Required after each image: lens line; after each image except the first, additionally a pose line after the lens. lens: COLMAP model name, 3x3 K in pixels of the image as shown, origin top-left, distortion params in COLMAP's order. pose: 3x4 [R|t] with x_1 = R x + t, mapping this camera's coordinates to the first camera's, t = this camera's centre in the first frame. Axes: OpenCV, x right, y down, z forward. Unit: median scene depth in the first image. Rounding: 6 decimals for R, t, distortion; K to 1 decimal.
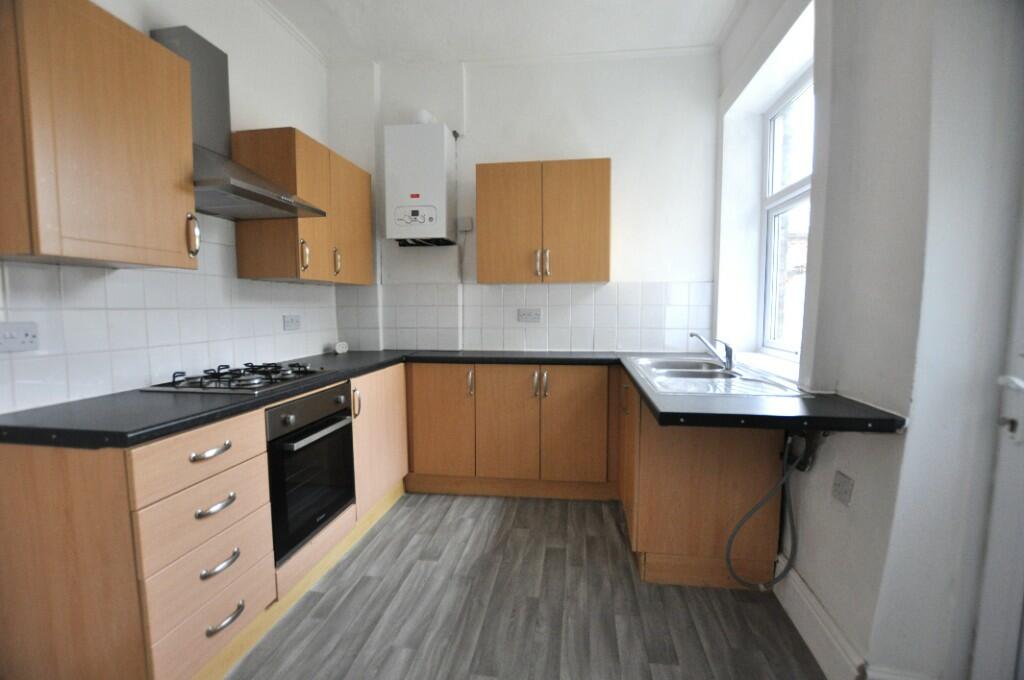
lens RADIAL K [[464.4, 0, 507.2], [0, 464.4, 344.5], [0, 0, 1]] dist [-0.036492, 0.001172]
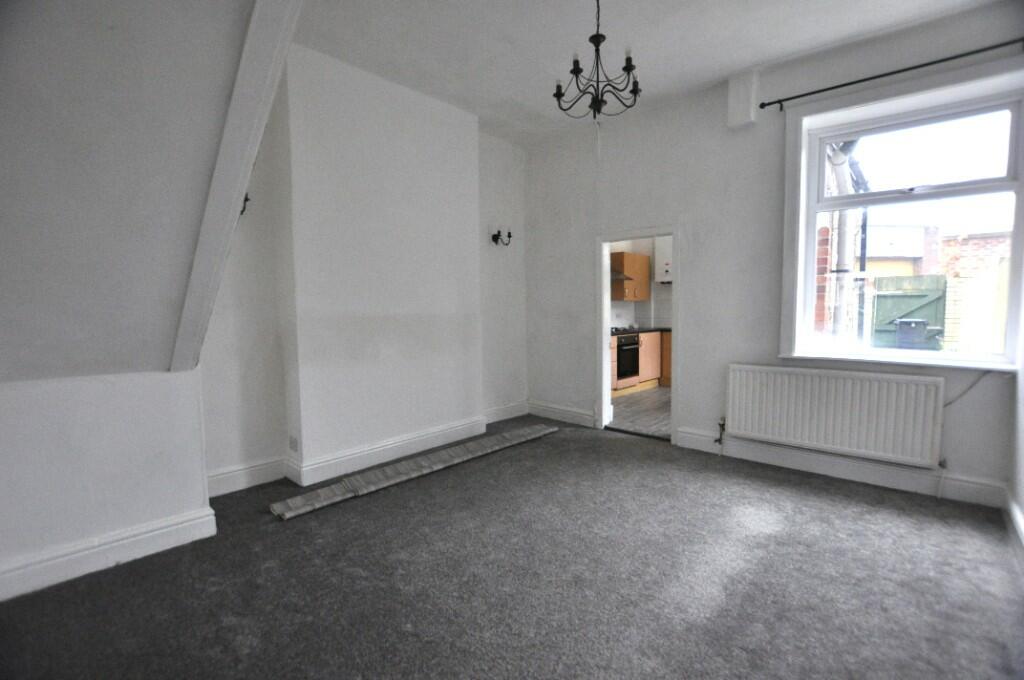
lens RADIAL K [[464.4, 0, 507.2], [0, 464.4, 344.5], [0, 0, 1]] dist [-0.036492, 0.001172]
pose [[0.825003, 0.034309, -0.564086, 0.571820], [-0.038493, 0.999249, 0.004480, 0.144184], [0.563816, 0.018017, 0.825704, -1.721952]]
